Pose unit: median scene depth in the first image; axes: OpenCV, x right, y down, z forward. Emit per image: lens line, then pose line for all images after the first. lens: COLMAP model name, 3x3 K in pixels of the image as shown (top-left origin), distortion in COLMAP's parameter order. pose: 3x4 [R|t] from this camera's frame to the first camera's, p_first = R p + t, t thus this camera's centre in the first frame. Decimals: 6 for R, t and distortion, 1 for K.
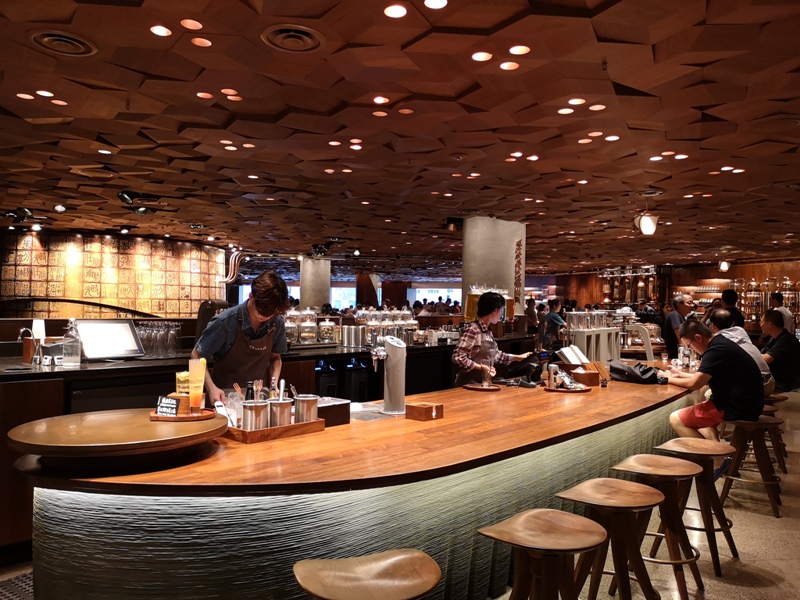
lens RADIAL K [[626.2, 0, 409.7], [0, 626.2, 298.6], [0, 0, 1]] dist [0.077492, -0.111414]
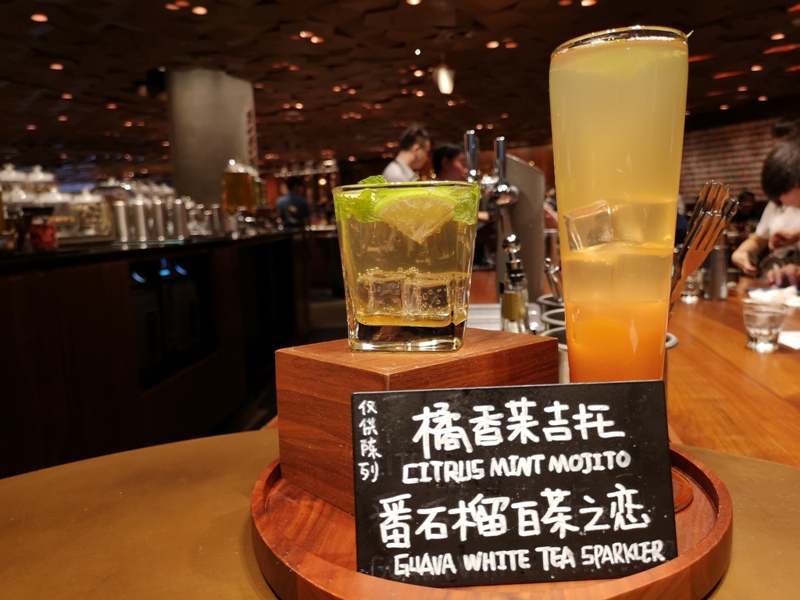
lens RADIAL K [[626.2, 0, 409.7], [0, 626.2, 298.6], [0, 0, 1]] dist [0.077492, -0.111414]
pose [[0.833054, -0.124293, 0.539048, -0.108803], [0.051057, 0.987548, 0.148803, 0.030956], [-0.550831, -0.096439, 0.829026, 0.226515]]
